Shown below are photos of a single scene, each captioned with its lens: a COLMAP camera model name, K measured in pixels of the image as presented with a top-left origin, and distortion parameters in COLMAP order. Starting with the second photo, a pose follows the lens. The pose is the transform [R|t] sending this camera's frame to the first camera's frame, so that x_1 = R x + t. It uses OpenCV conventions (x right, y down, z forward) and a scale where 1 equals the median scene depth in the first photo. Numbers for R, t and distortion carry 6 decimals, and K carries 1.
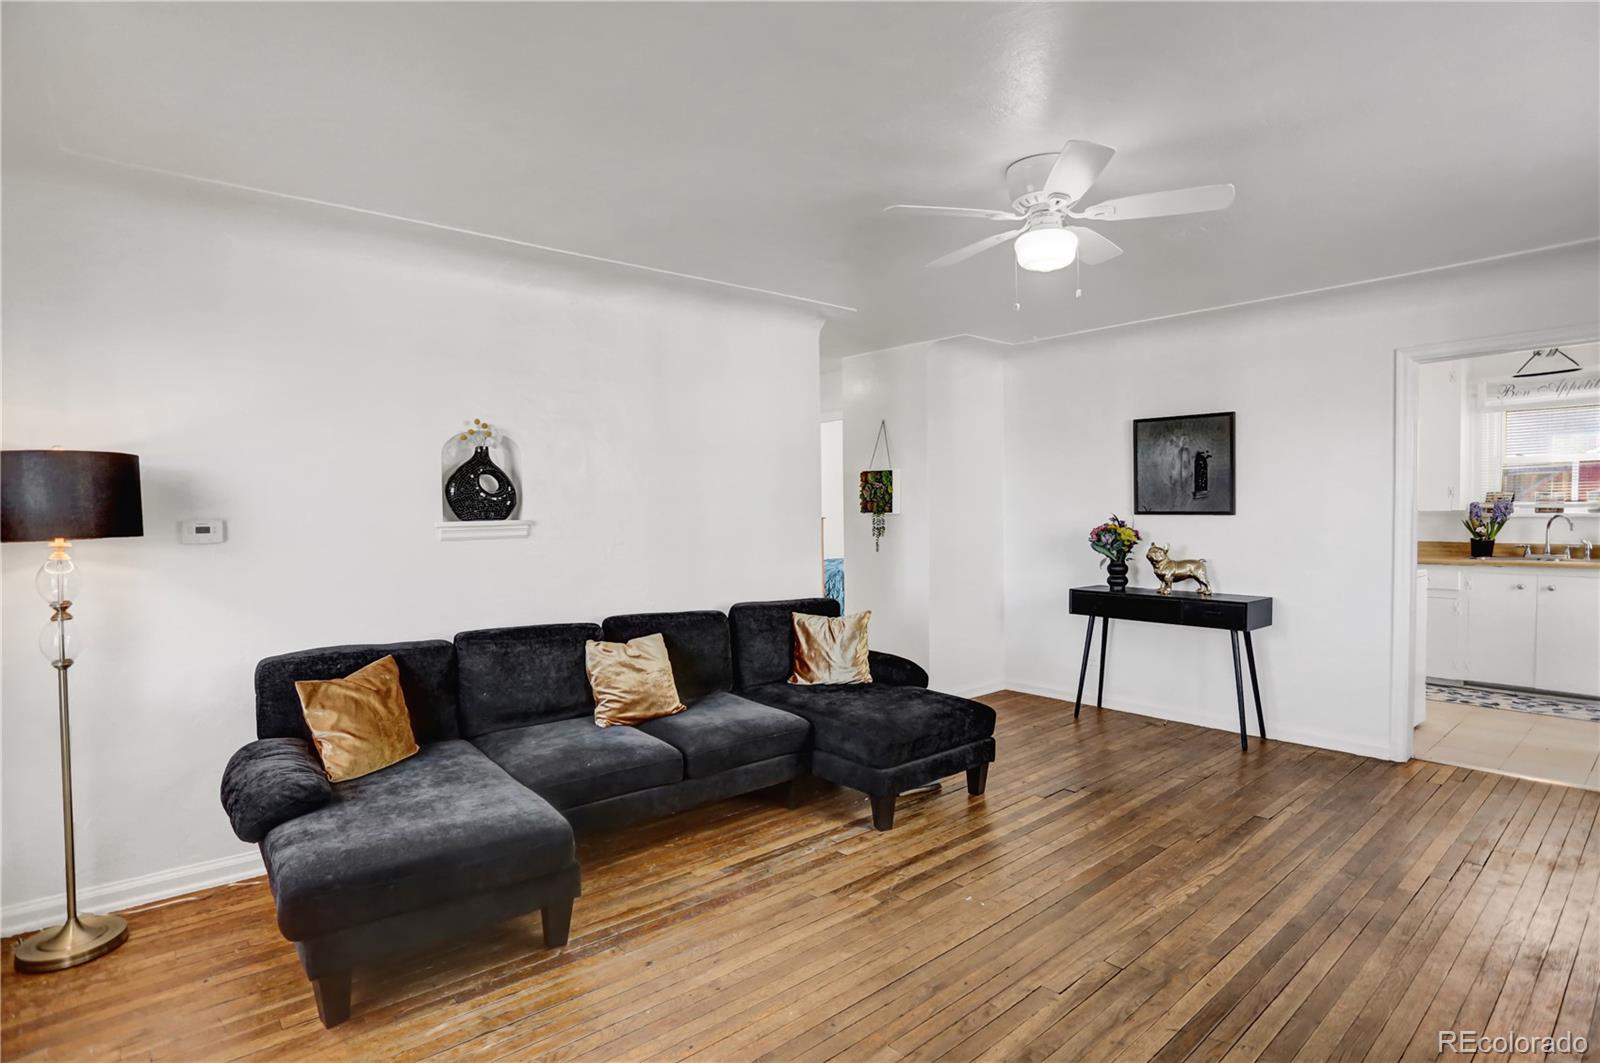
lens RADIAL K [[807.2, 0, 767.0], [0, 807.2, 535.8], [0, 0, 1]] dist [-0.035196, 0.000914]
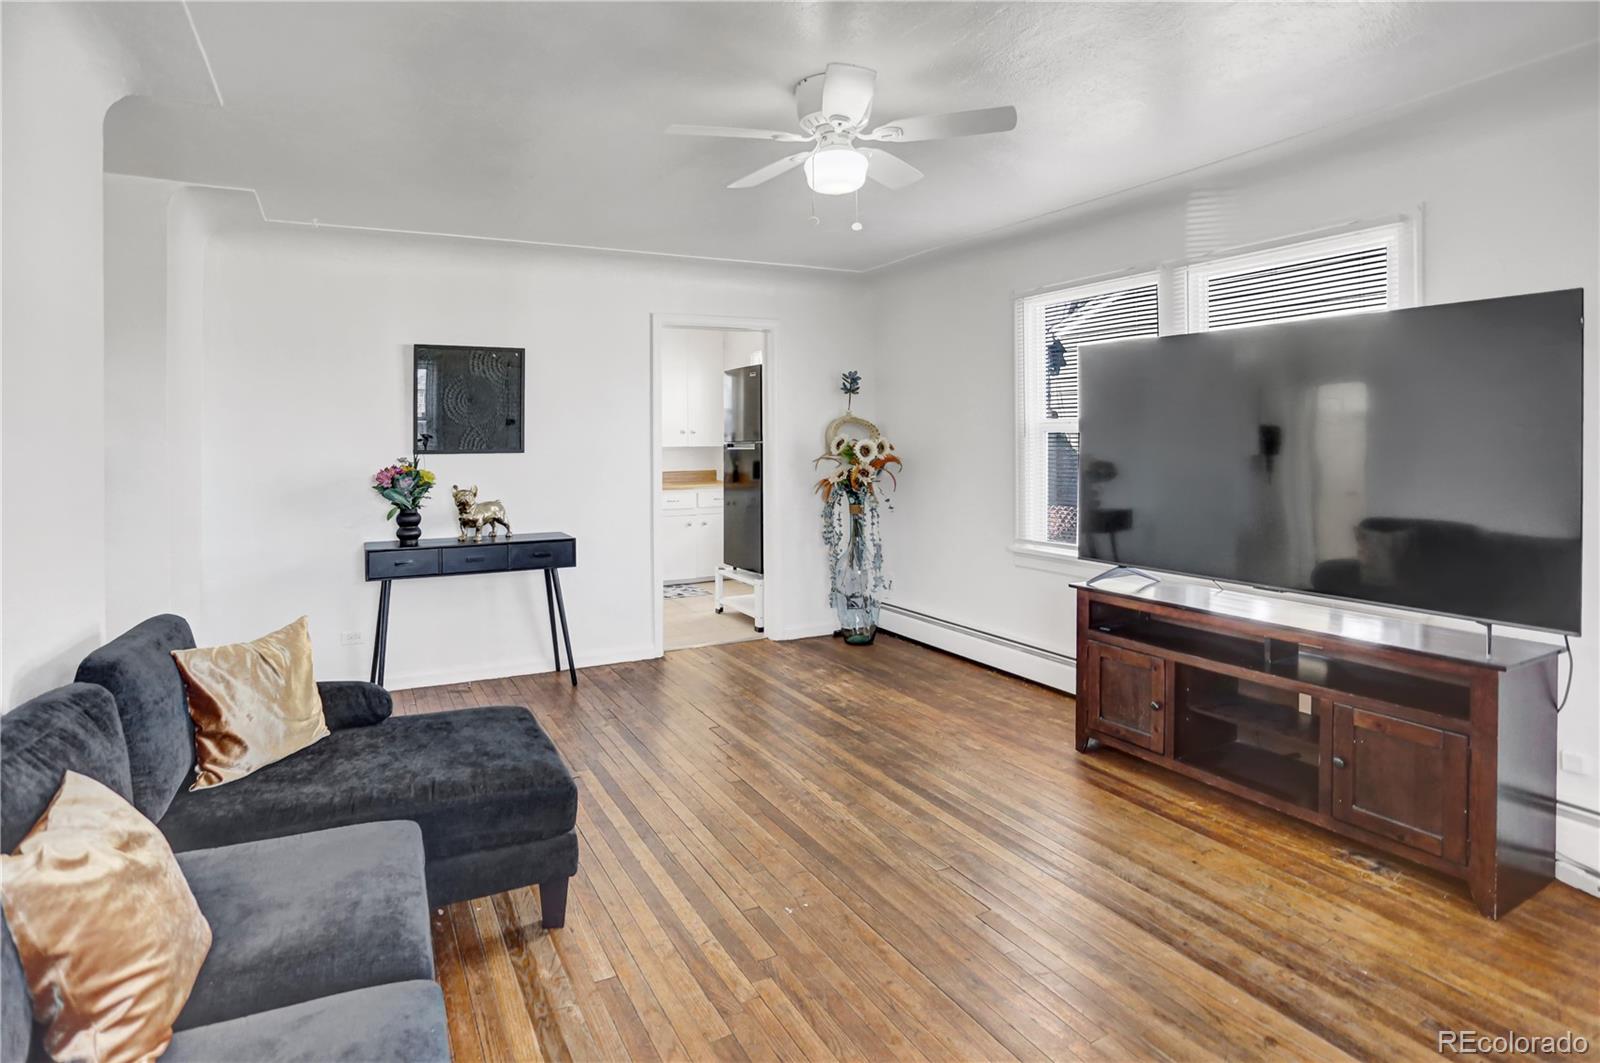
lens RADIAL K [[844.0, 0, 740.7], [0, 844.0, 447.4], [0, 0, 1]] dist [-0.035016, 0.000514]
pose [[0.234221, -0.002391, 0.972180, -0.473433], [0.039241, 0.999205, -0.006997, -0.020095], [-0.971391, 0.039788, 0.234129, 0.644518]]
